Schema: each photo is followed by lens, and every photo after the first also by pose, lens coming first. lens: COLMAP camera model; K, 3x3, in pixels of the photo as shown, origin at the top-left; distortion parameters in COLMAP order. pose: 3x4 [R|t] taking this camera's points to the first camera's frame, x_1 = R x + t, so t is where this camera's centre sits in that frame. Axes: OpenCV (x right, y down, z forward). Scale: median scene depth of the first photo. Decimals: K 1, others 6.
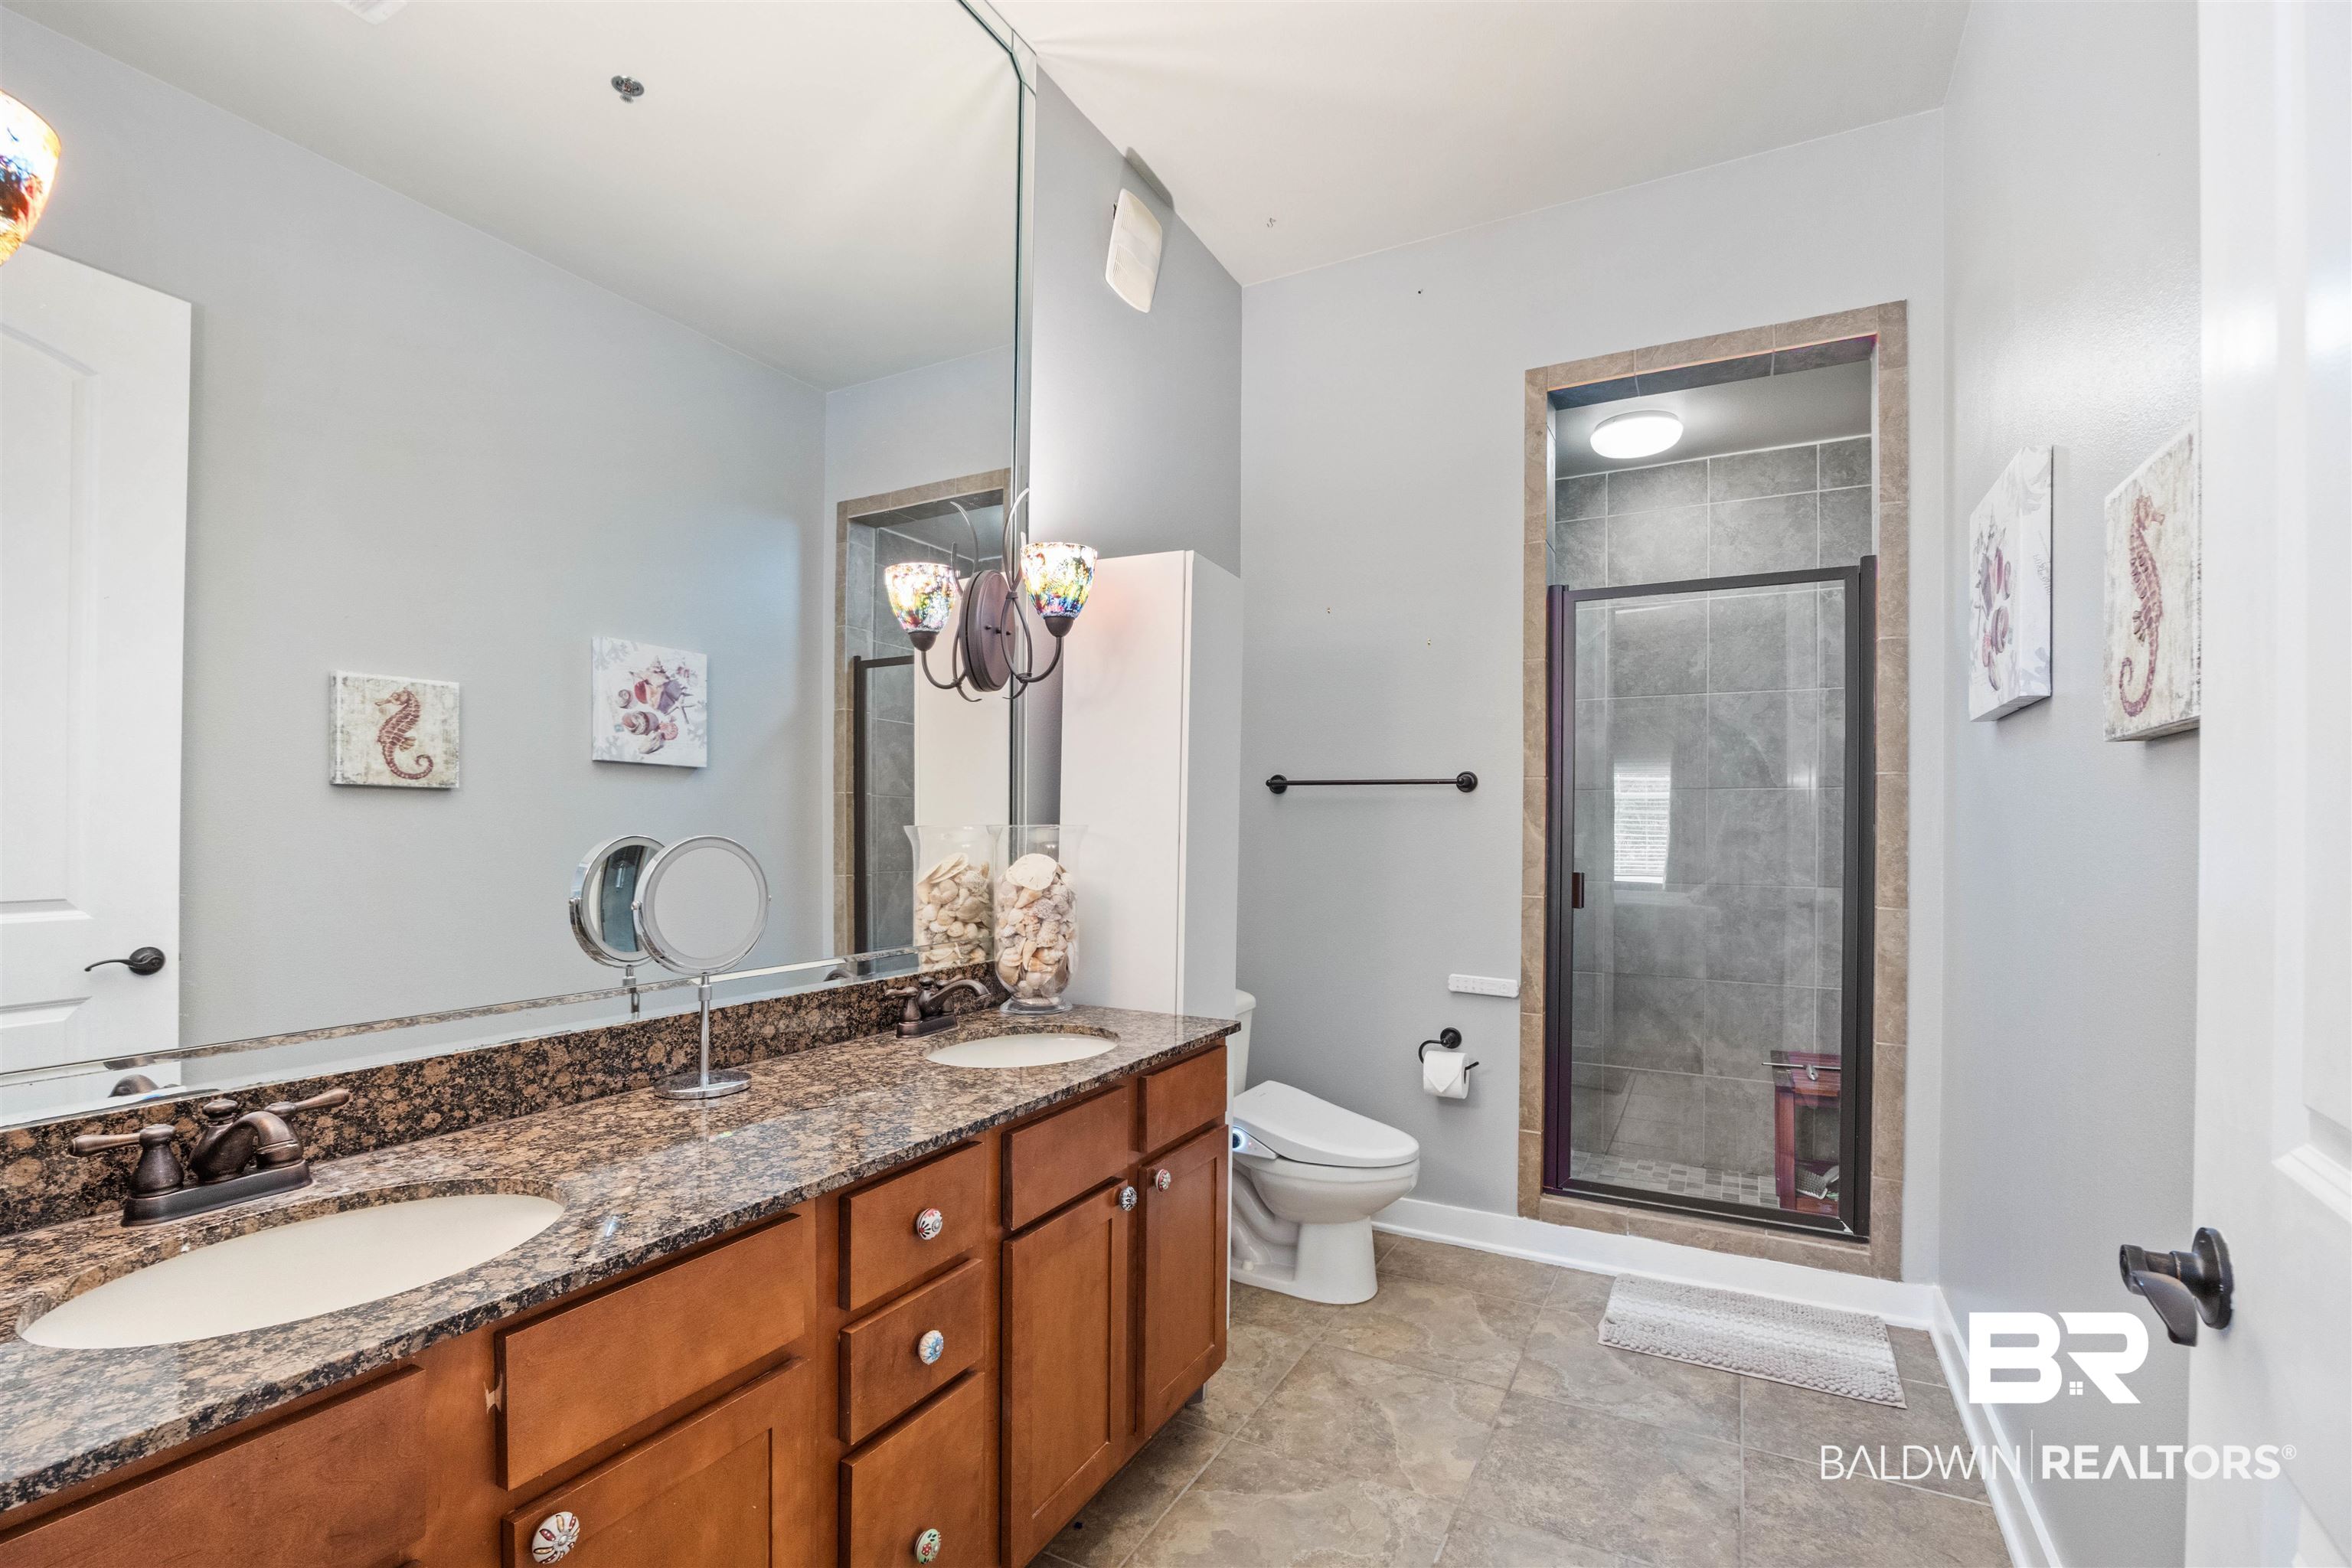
lens RADIAL K [[1037.8, 0, 1196.6], [0, 1037.8, 826.9], [0, 0, 1]] dist [-0.008896, -0.000131]
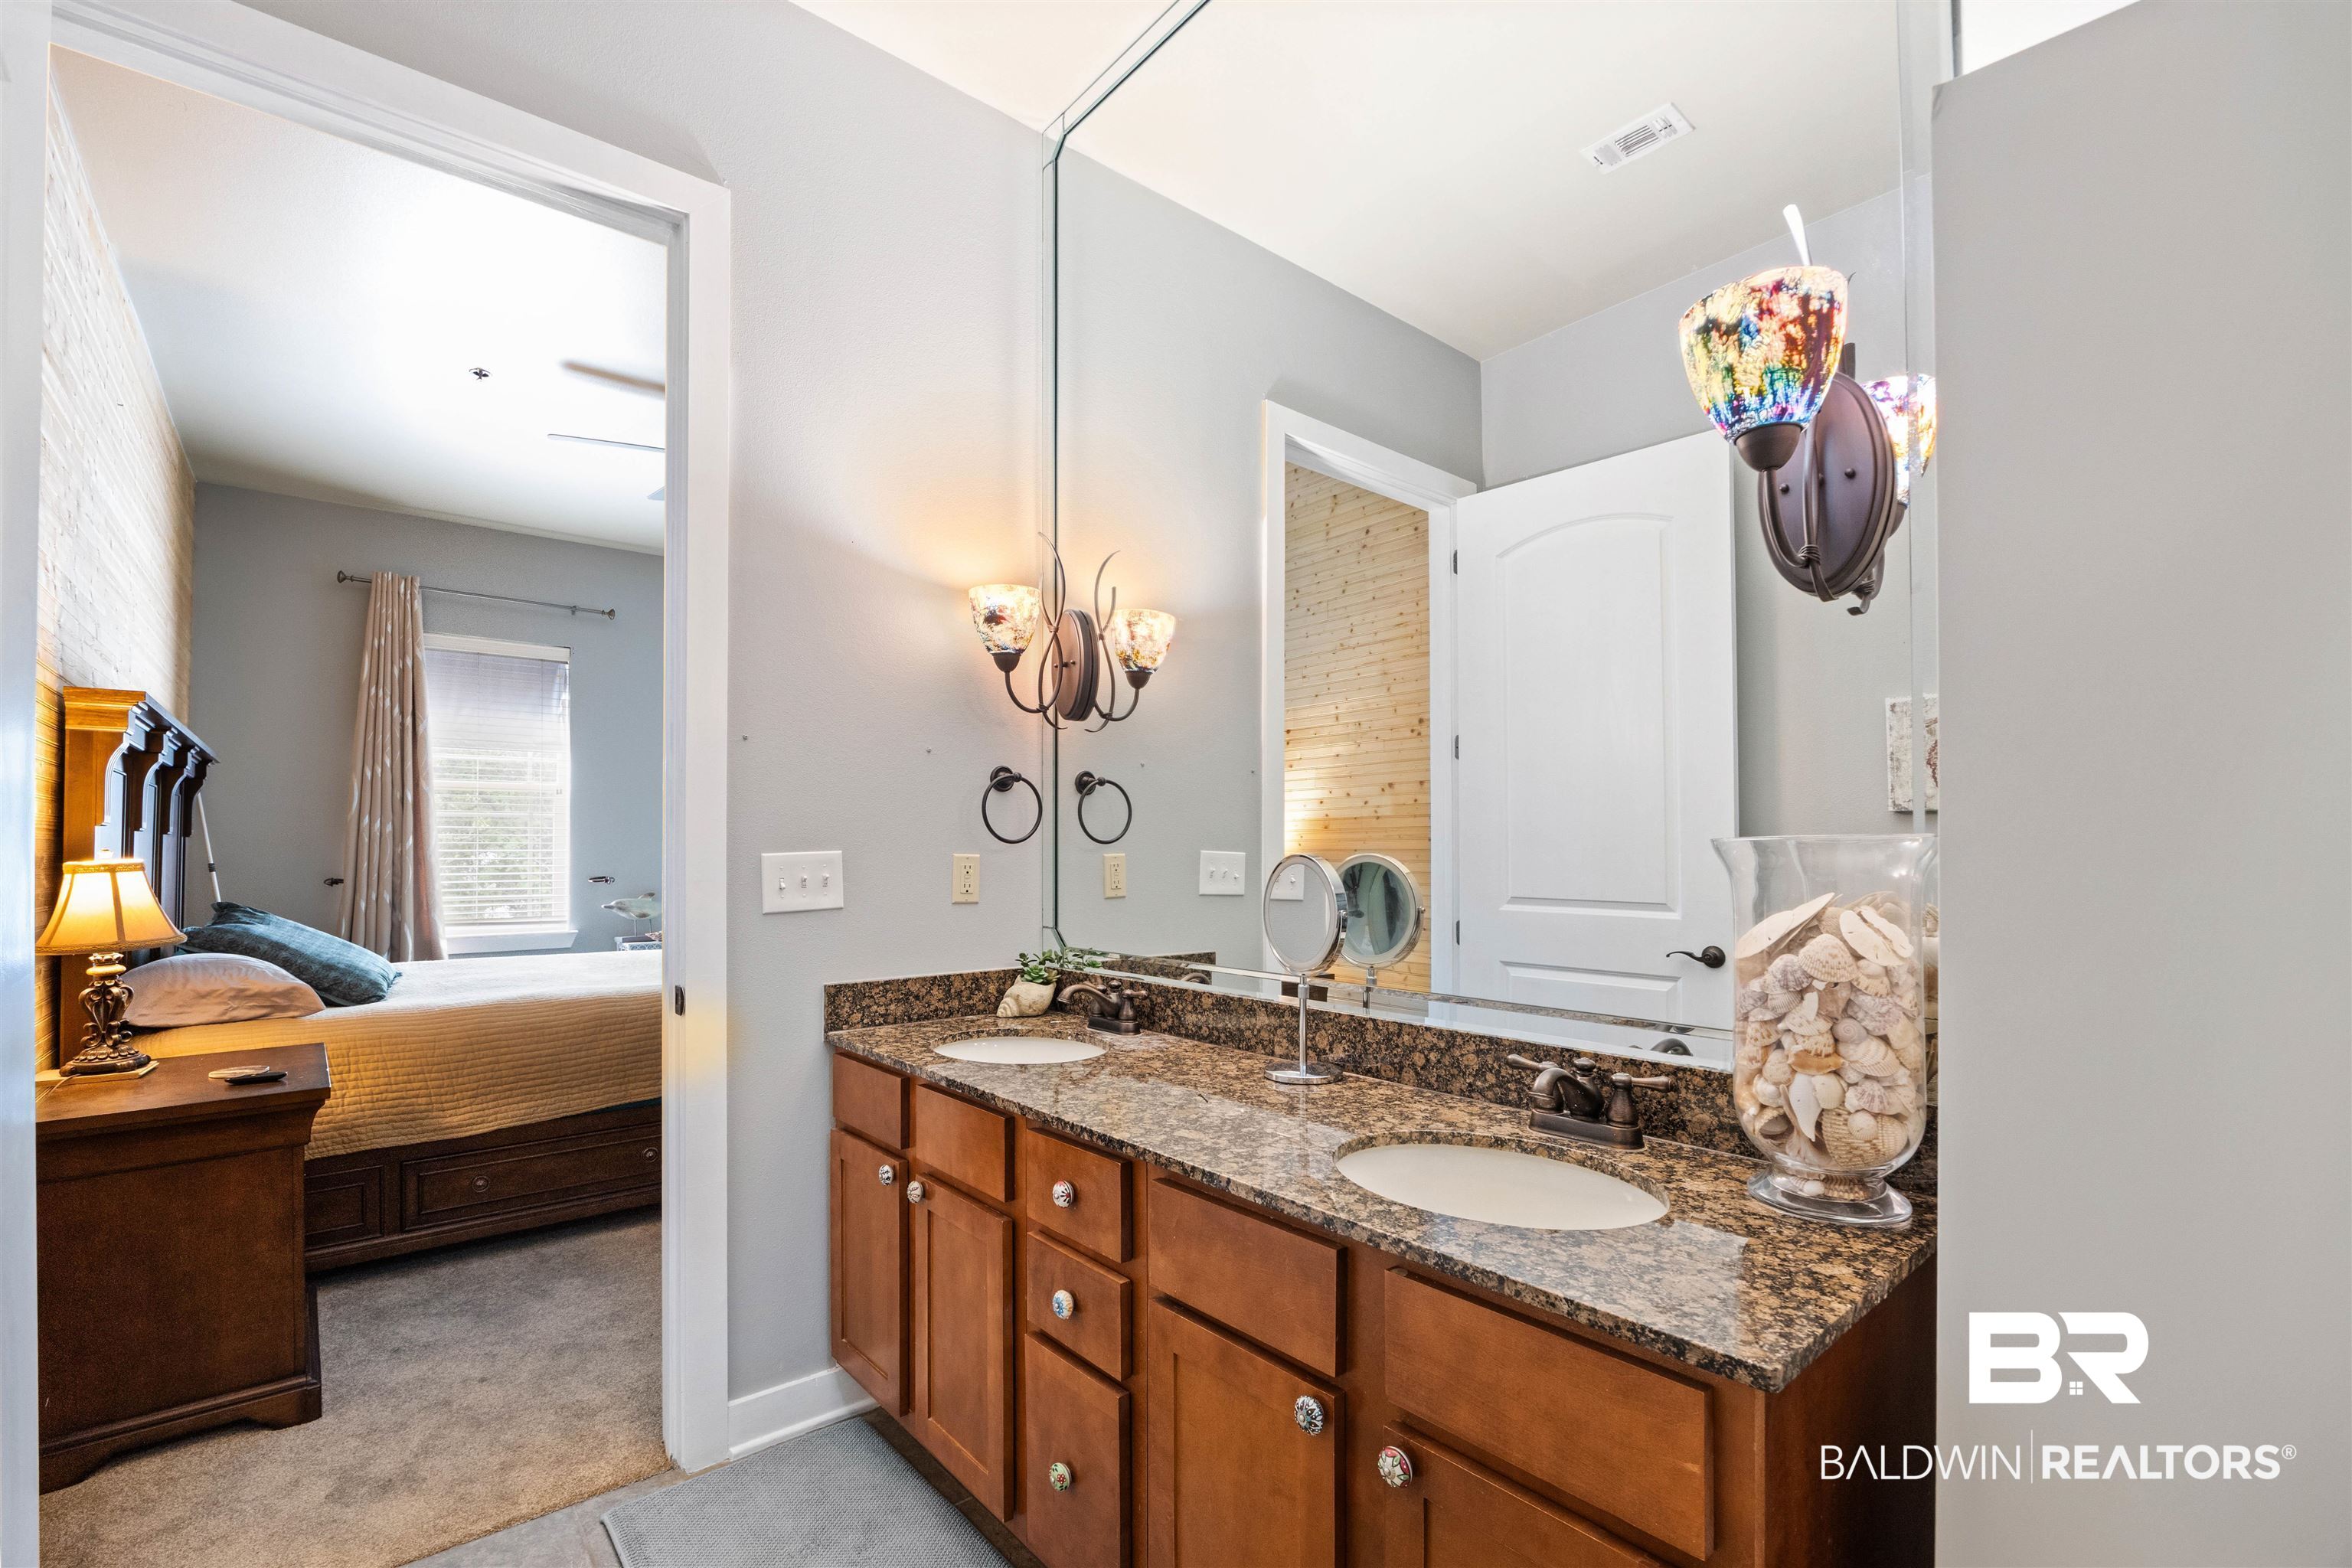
lens RADIAL K [[1037.8, 0, 1212.0], [0, 1037.8, 852.4], [0, 0, 1]] dist [-0.008896, -0.000131]
pose [[-0.351735, -0.005971, -0.936080, 0.606821], [-0.004647, 0.999978, -0.004632, 0.012777], [0.936088, 0.002721, -0.351755, 1.266709]]
